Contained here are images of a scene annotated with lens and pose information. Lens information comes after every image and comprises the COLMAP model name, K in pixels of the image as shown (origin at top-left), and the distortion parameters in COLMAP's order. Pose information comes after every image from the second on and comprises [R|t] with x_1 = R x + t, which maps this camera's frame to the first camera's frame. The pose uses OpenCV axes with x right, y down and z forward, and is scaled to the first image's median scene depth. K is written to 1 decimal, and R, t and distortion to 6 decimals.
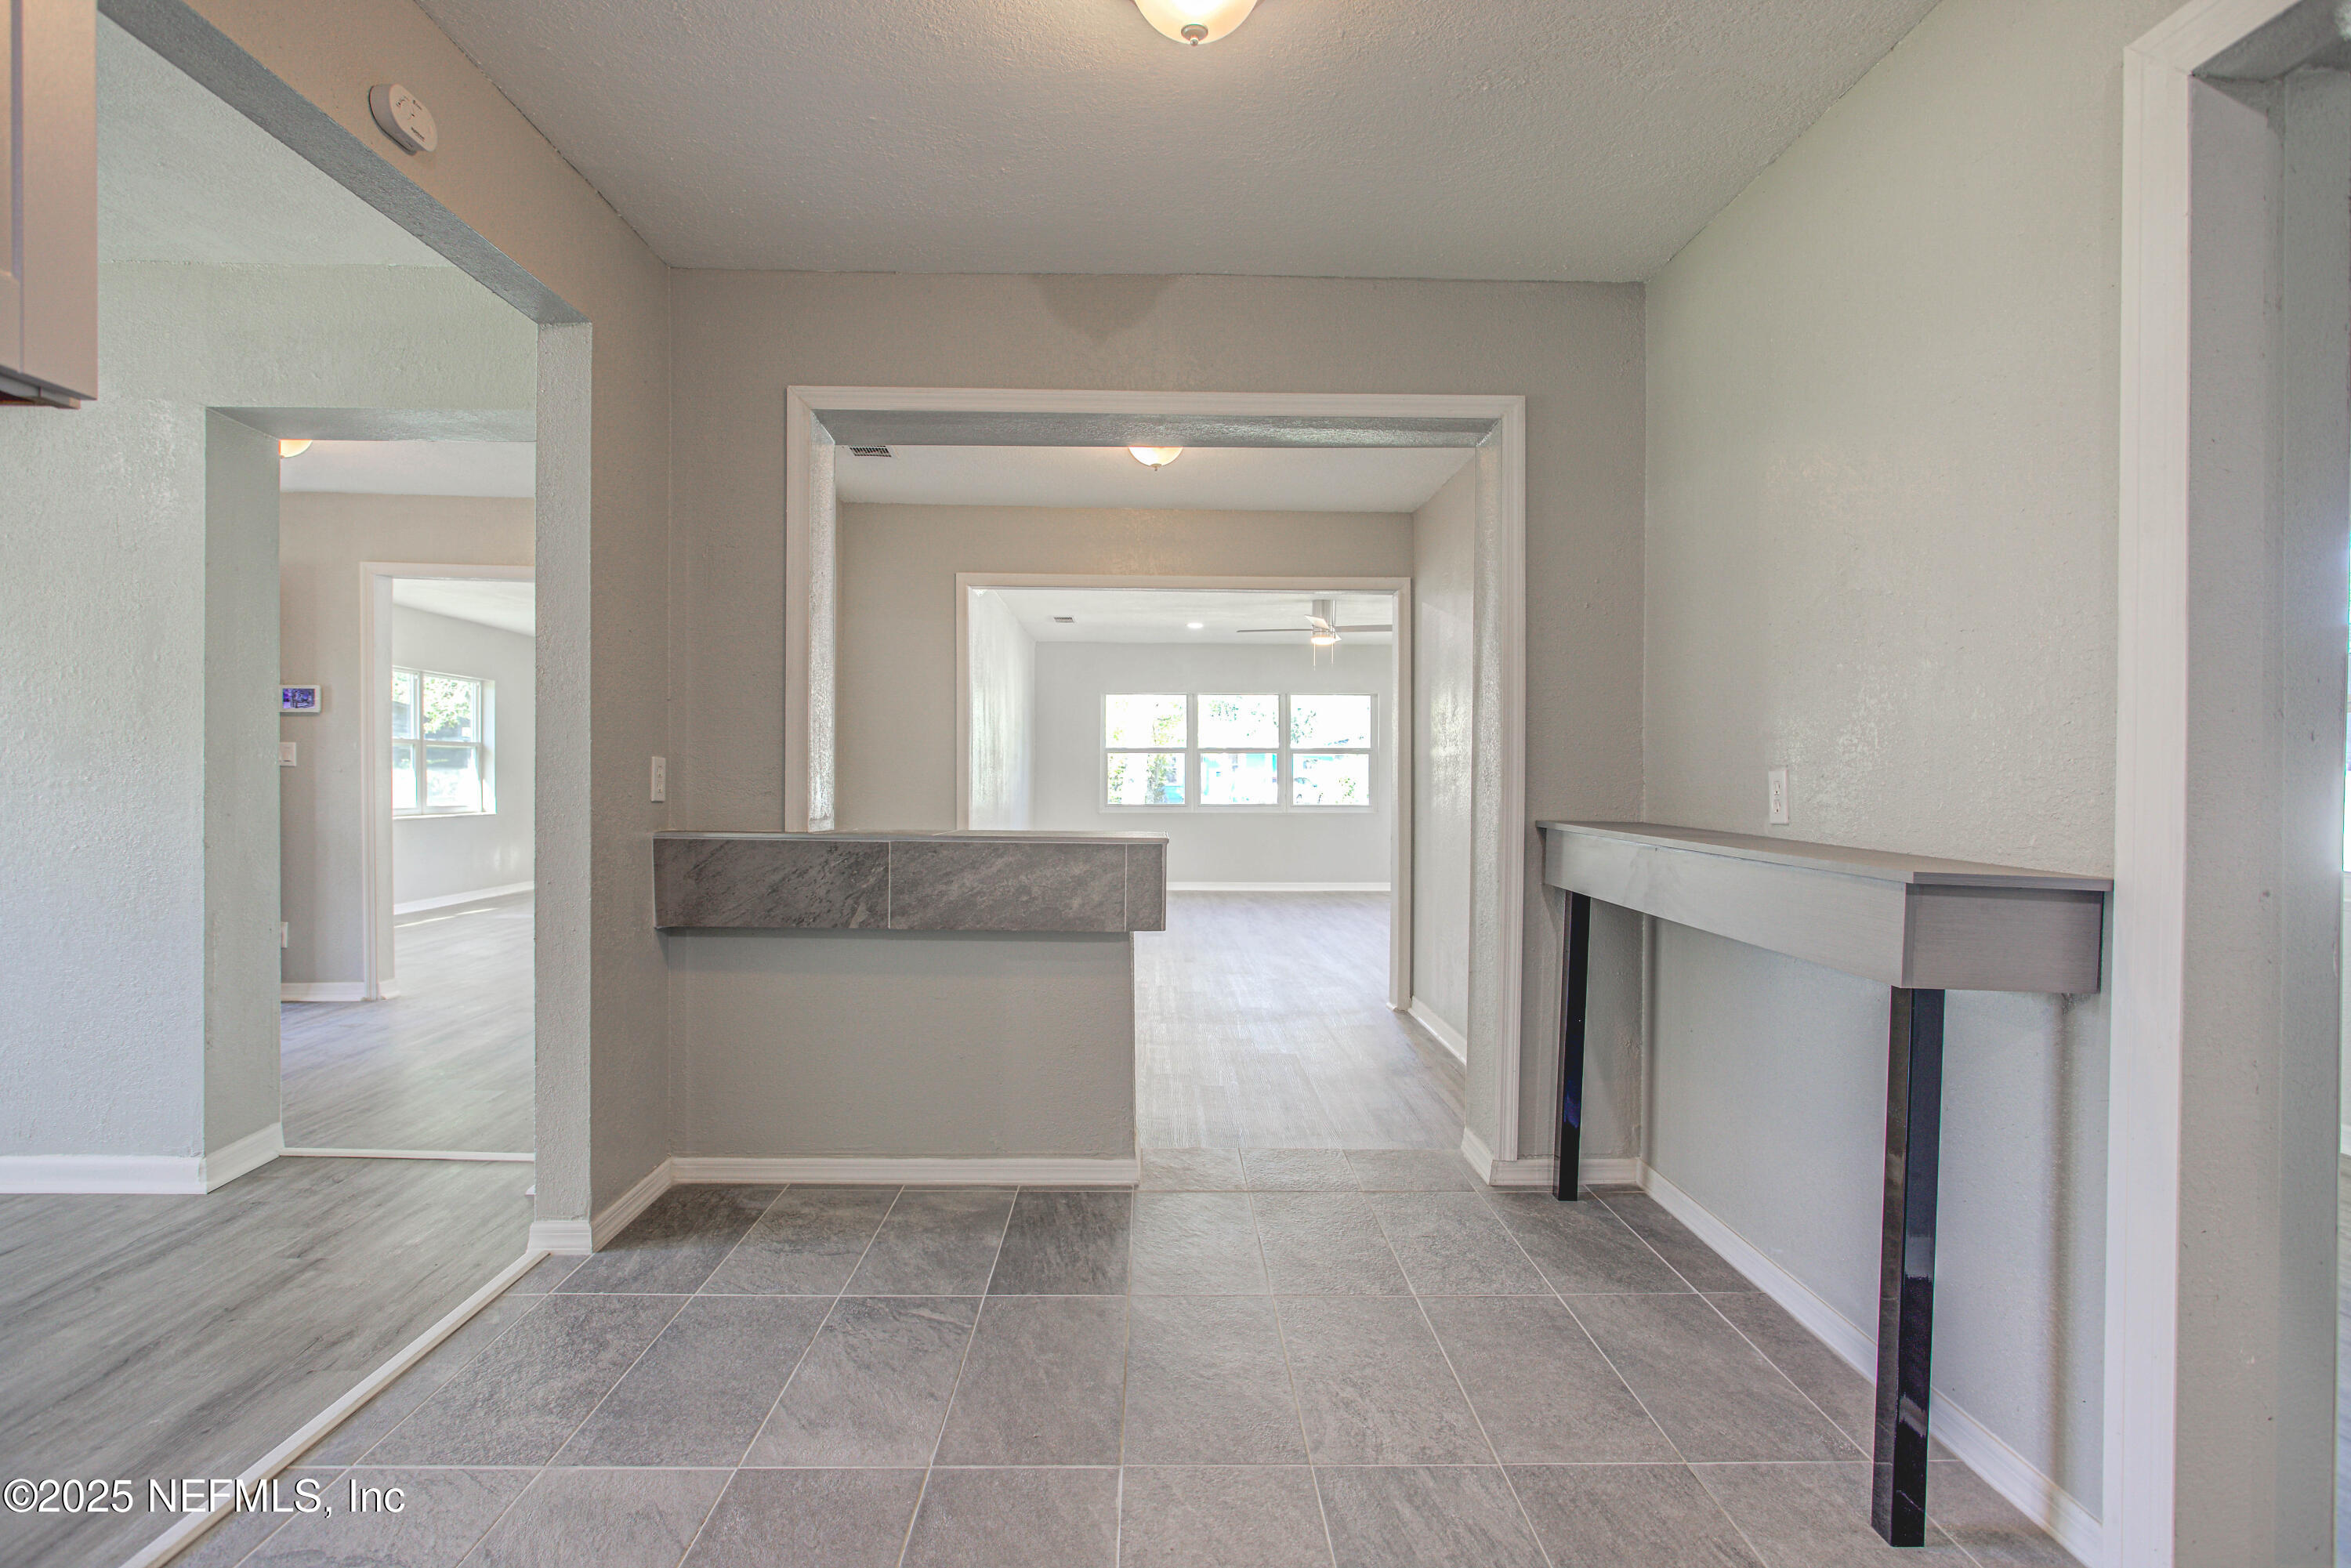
lens RADIAL K [[1225.8, 0, 1170.9], [0, 1225.8, 771.1], [0, 0, 1]] dist [0.000294, -0.000033]
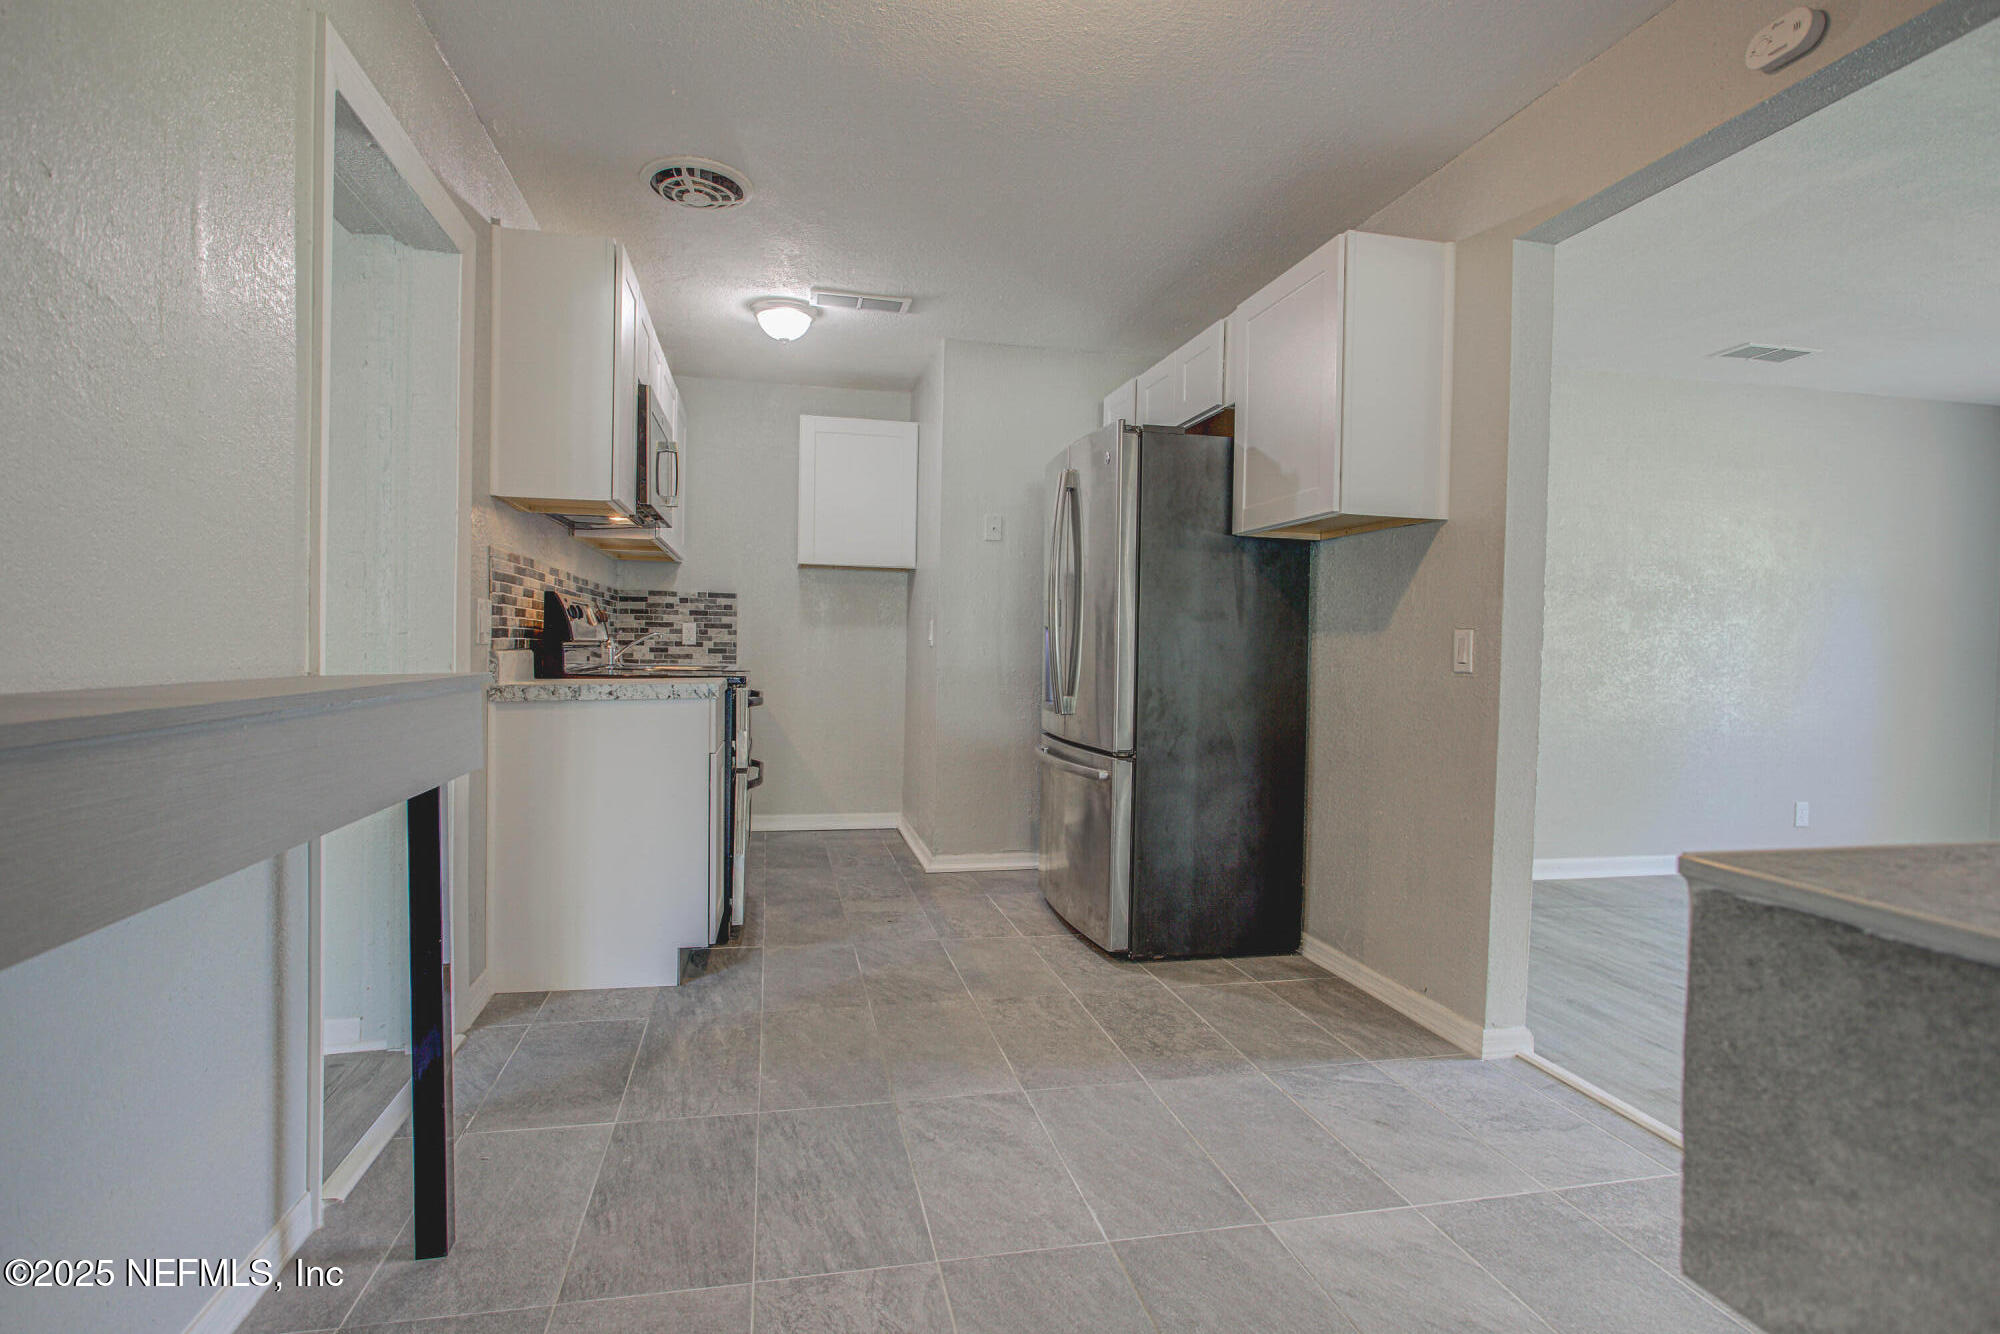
lens RADIAL K [[1042.8, 0, 996.1], [0, 1042.8, 656.1], [0, 0, 1]] dist [0.000294, -0.000033]
pose [[-0.980699, -0.024398, -0.193997, 0.261656], [-0.028191, 0.999461, 0.016815, 0.026858], [0.193482, 0.021960, -0.980858, 1.948465]]
